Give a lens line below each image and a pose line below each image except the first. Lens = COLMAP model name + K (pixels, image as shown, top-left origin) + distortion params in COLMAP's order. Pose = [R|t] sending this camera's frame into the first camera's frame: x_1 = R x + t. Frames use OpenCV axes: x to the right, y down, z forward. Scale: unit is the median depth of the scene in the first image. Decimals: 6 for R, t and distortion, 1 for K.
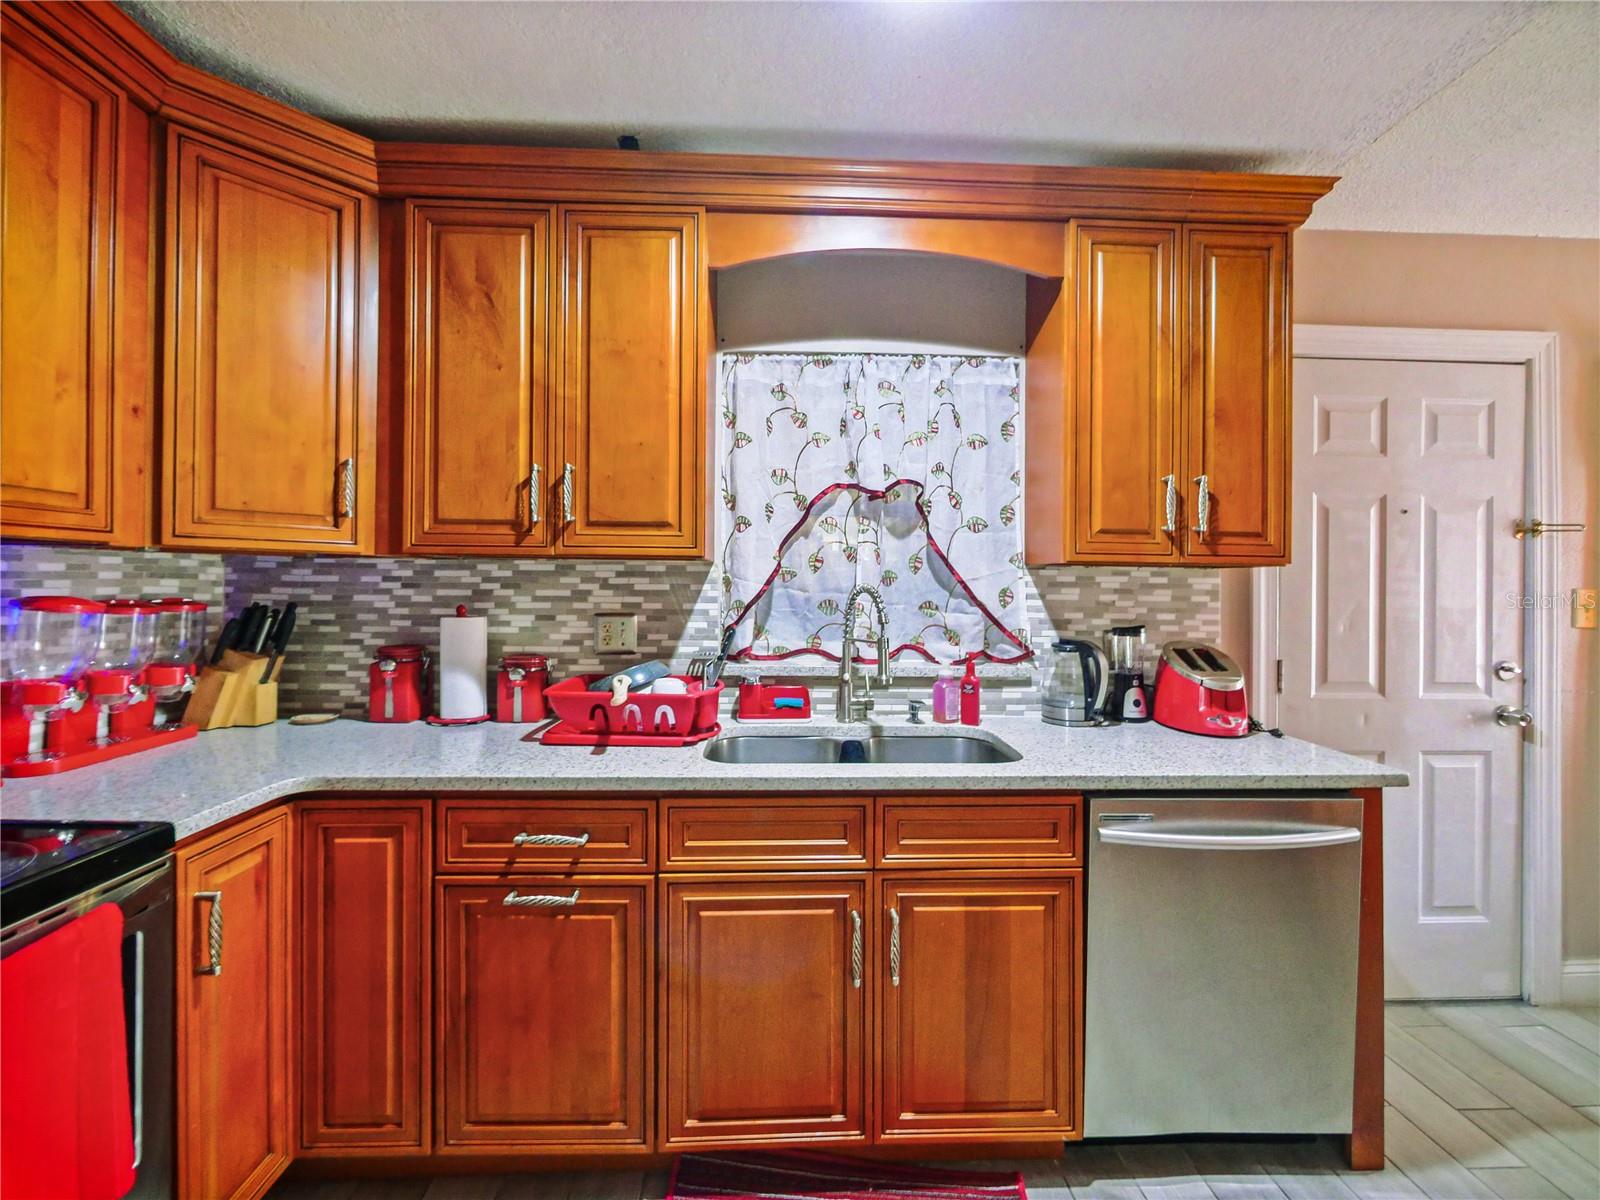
lens RADIAL K [[709.9, 0, 802.3], [0, 709.9, 566.9], [0, 0, 1]] dist [-0.001119, -0.000530]
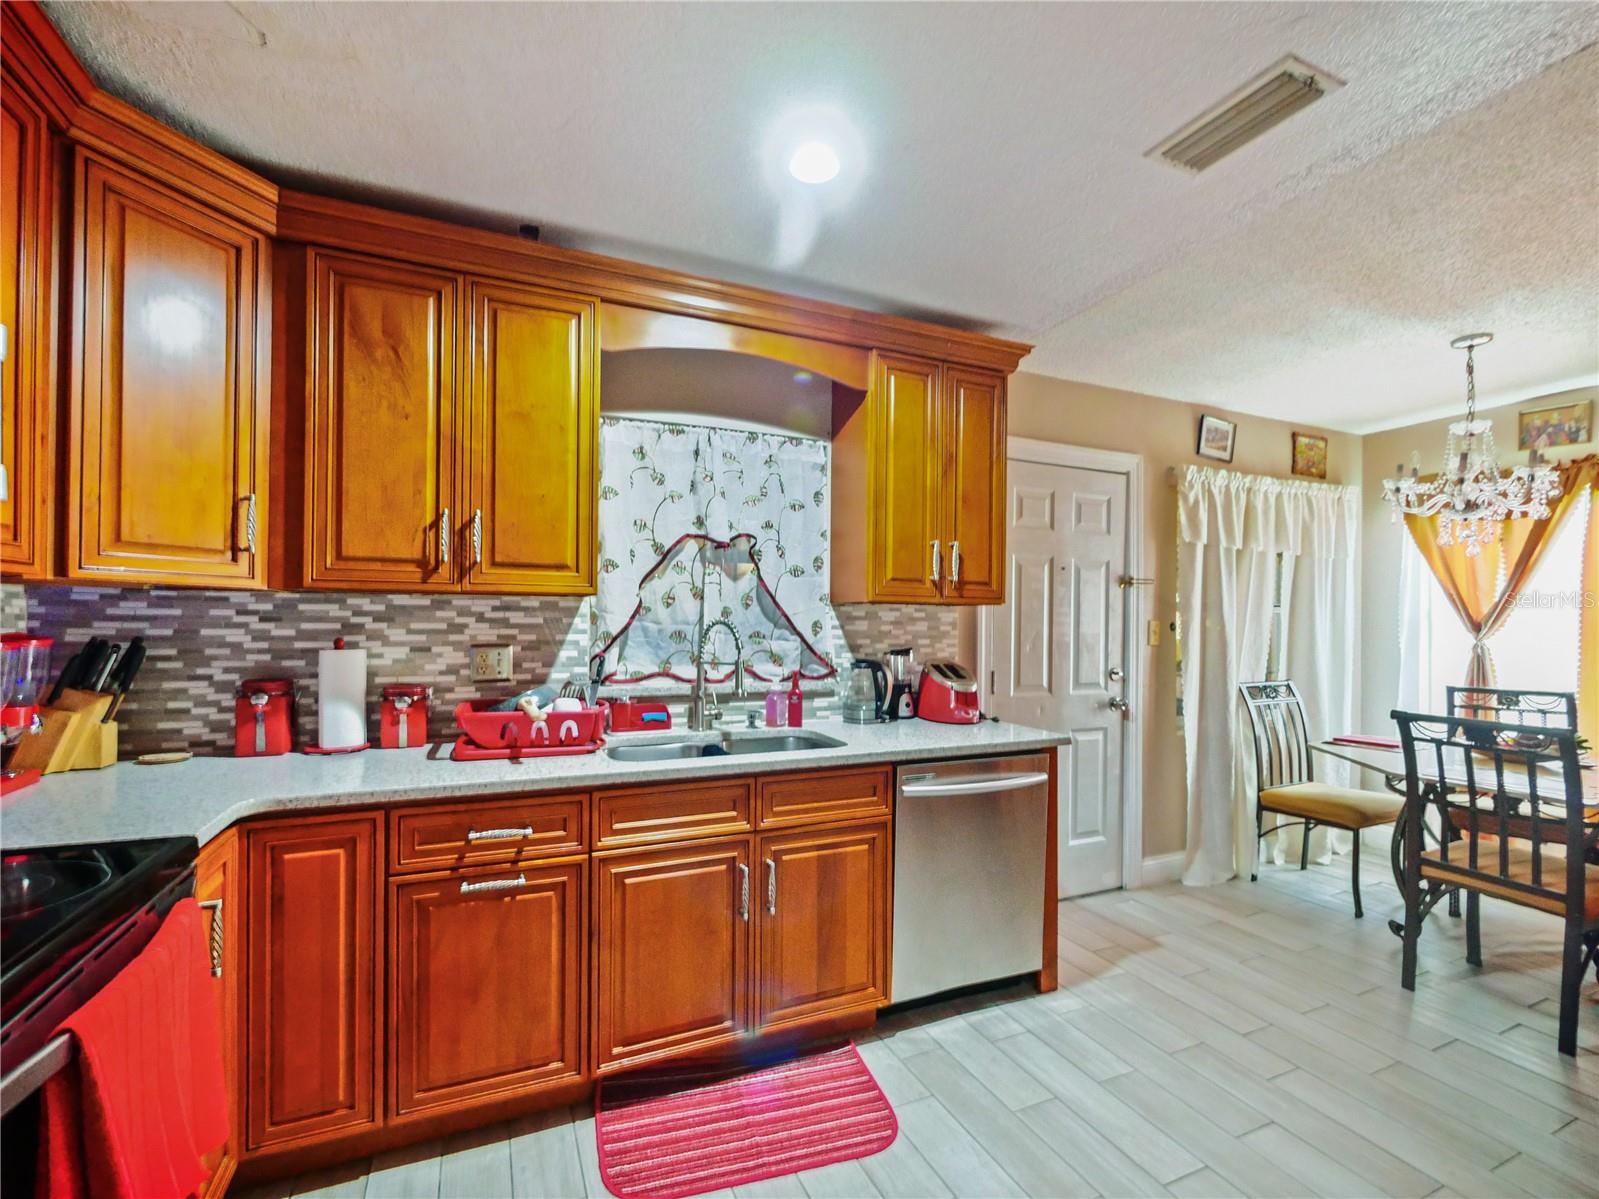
lens RADIAL K [[715.6, 0, 799.5], [0, 715.6, 599.5], [0, 0, 1]] dist [-0.001279, 0.000407]
pose [[0.929491, 0.009057, 0.368734, -0.235781], [-0.008497, 0.999959, -0.003143, -0.004711], [-0.368747, -0.000212, 0.929530, -0.205461]]
